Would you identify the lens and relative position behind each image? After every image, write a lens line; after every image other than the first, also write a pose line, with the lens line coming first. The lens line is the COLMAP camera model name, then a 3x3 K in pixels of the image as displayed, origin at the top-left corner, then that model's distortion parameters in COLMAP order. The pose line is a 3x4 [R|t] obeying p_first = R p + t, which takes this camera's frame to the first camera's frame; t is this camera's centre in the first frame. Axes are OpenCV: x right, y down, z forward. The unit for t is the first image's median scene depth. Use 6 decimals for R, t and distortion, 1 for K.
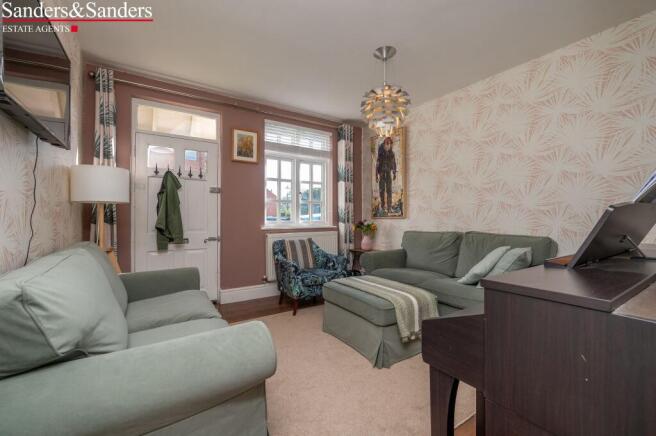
lens RADIAL K [[266.6, 0, 320.4], [0, 266.6, 217.4], [0, 0, 1]] dist [-0.001295, 0.000032]
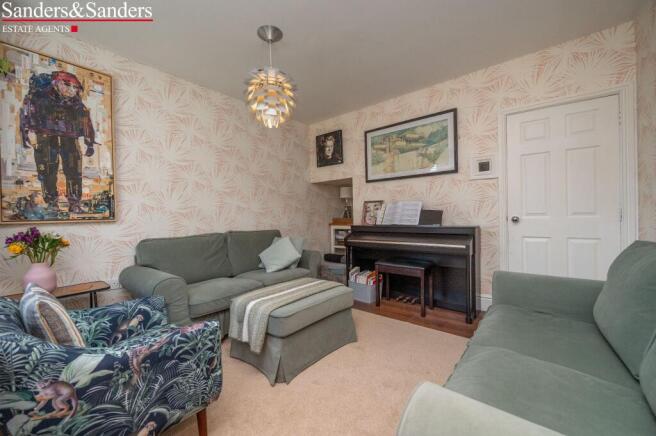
lens RADIAL K [[266.6, 0, 320.4], [0, 266.6, 217.4], [0, 0, 1]] dist [-0.001295, 0.000032]
pose [[-0.285559, -0.000989, 0.958361, -0.417127], [0.018995, 0.999797, 0.006692, -0.002052], [-0.958173, 0.020115, -0.285483, 0.690580]]
